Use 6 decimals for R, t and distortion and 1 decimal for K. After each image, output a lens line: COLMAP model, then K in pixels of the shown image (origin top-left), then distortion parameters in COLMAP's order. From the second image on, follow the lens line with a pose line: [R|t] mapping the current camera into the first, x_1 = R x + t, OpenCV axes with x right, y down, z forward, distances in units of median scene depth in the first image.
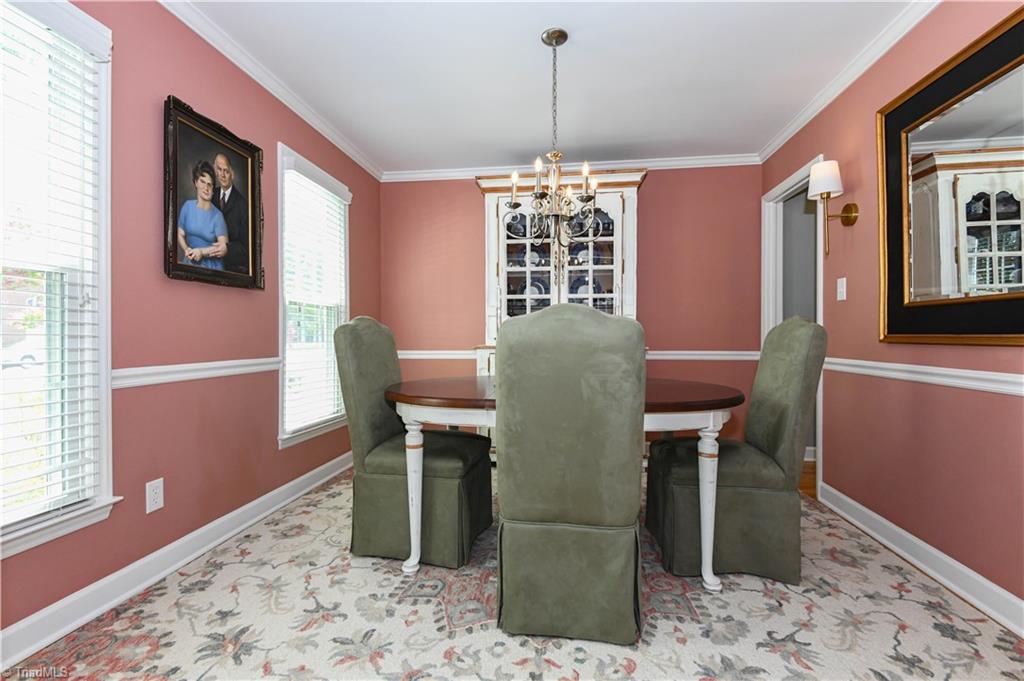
lens RADIAL K [[467.7, 0, 512.0], [0, 467.7, 340.5], [0, 0, 1]] dist [-0.000049, -0.001101]
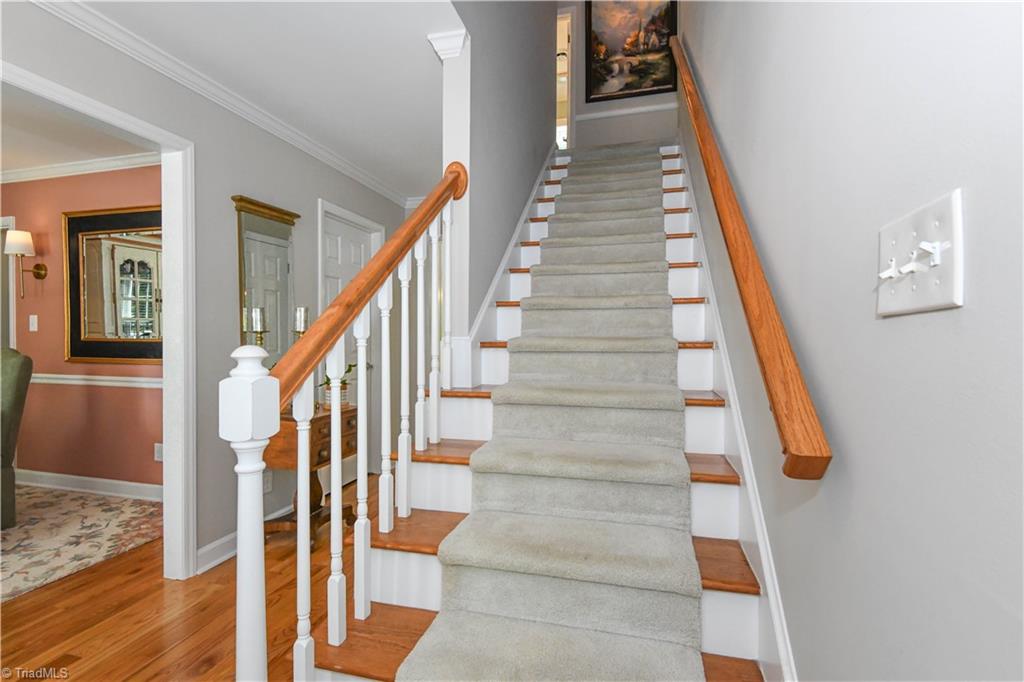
lens RADIAL K [[479.8, 0, 512.0], [0, 479.8, 341.0], [0, 0, 1]] dist [-0.000821, -0.000549]
pose [[0.126051, -0.002685, 0.992020, -0.639267], [0.010050, 0.999948, 0.001429, -0.056747], [-0.991973, 0.009790, 0.126071, -0.709726]]
